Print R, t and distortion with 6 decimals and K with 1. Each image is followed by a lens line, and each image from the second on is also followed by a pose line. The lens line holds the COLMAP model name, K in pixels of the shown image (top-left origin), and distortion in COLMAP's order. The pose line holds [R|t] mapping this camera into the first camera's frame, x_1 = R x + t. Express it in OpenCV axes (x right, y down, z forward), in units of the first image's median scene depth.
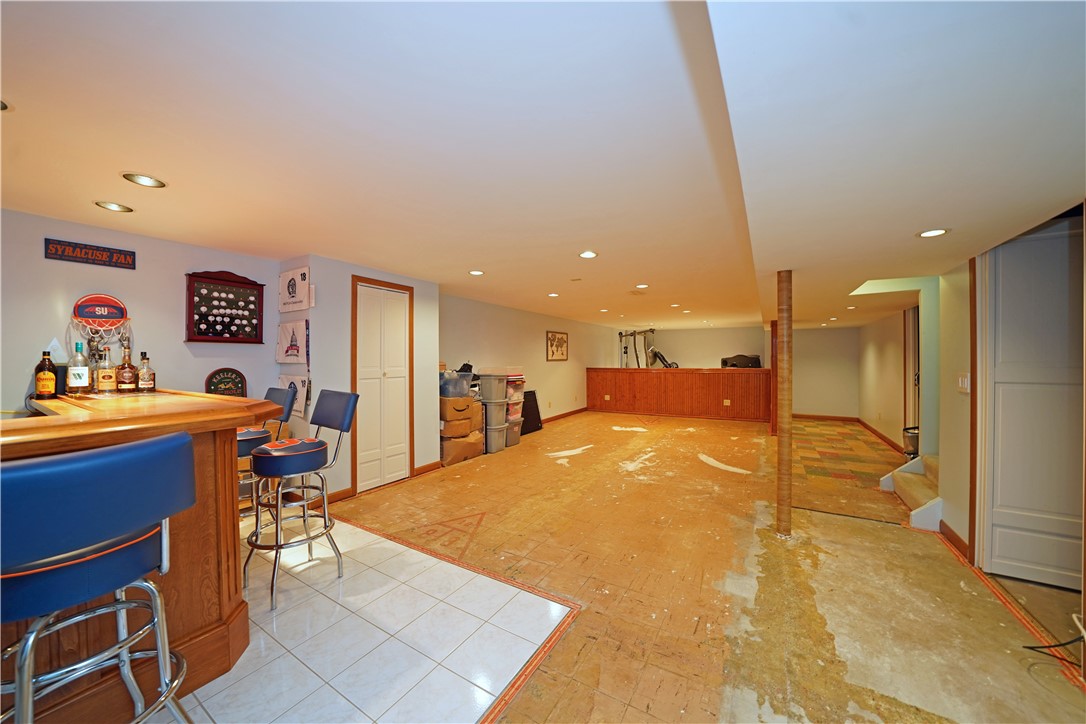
lens RADIAL K [[377.4, 0, 540.0], [0, 377.4, 363.4], [0, 0, 1]] dist [-0.016371, -0.000076]
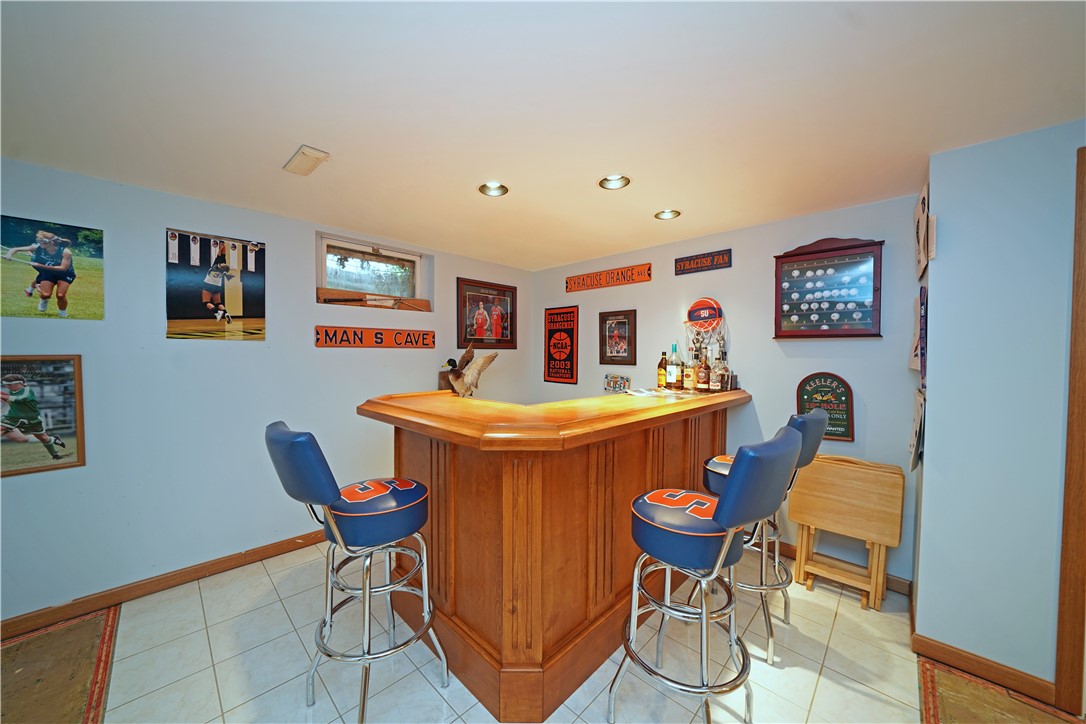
lens RADIAL K [[377.4, 0, 537.0], [0, 377.4, 356.6], [0, 0, 1]] dist [-0.016371, -0.000076]
pose [[-0.228813, 0.021094, -0.973242, -0.007895], [-0.010560, 0.999653, 0.024149, -0.031308], [0.973413, 0.015803, -0.228511, 0.645345]]
